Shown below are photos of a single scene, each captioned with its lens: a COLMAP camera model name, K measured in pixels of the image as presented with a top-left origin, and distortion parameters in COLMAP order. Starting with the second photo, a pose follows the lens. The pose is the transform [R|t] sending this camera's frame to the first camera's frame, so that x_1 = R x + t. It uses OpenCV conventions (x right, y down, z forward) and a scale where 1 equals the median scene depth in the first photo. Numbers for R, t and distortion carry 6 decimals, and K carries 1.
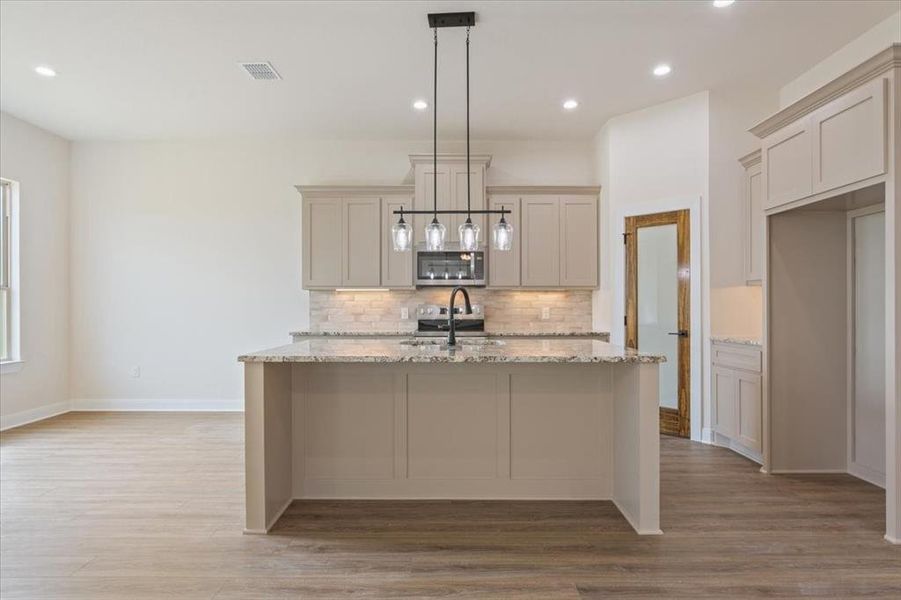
lens RADIAL K [[476.4, 0, 456.9], [0, 476.4, 301.5], [0, 0, 1]] dist [-0.002438, 0.004277]
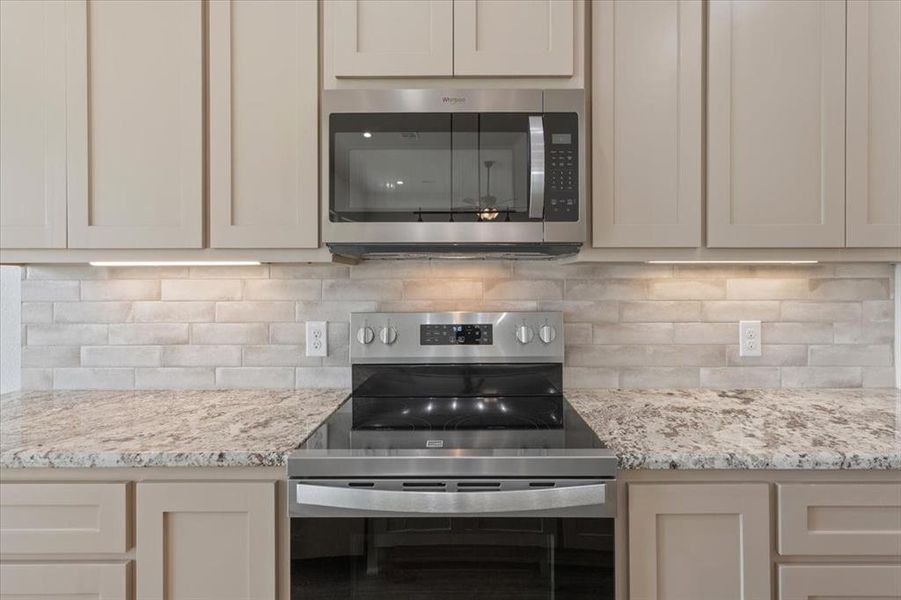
lens RADIAL K [[437.1, 0, 475.6], [0, 437.1, 288.3], [0, 0, 1]] dist [0.002550, 0.000876]
pose [[0.999883, -0.002101, 0.015140, -0.004985], [0.002115, 0.999997, -0.000913, -0.009331], [-0.015138, 0.000945, 0.999885, 0.758302]]
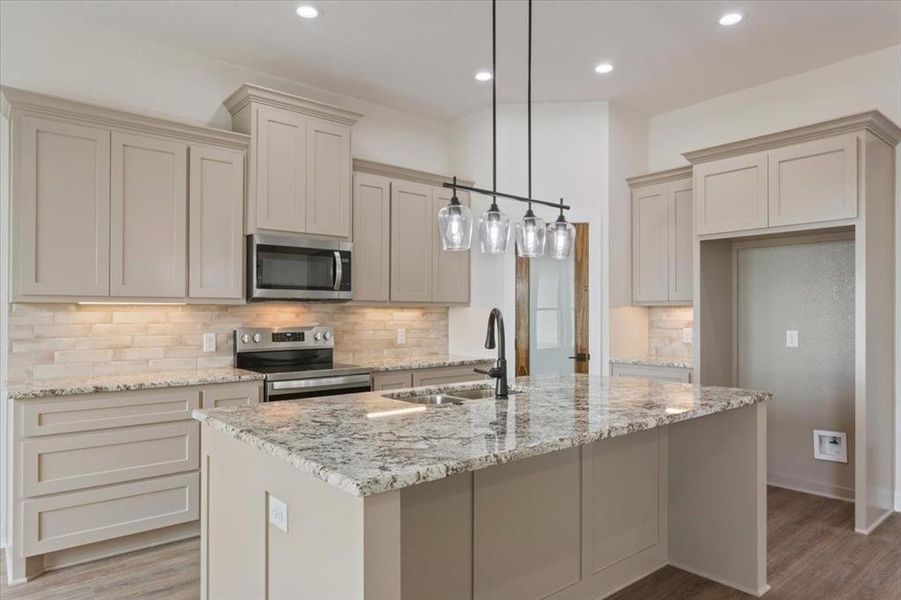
lens RADIAL K [[553.2, 0, 444.1], [0, 553.2, 309.1], [0, 0, 1]] dist [-0.003849, -0.001814]
pose [[0.774328, 0.004831, 0.632765, -0.350152], [-0.003564, 0.999988, -0.003274, -0.017868], [-0.632774, 0.000280, 0.774337, 0.285022]]
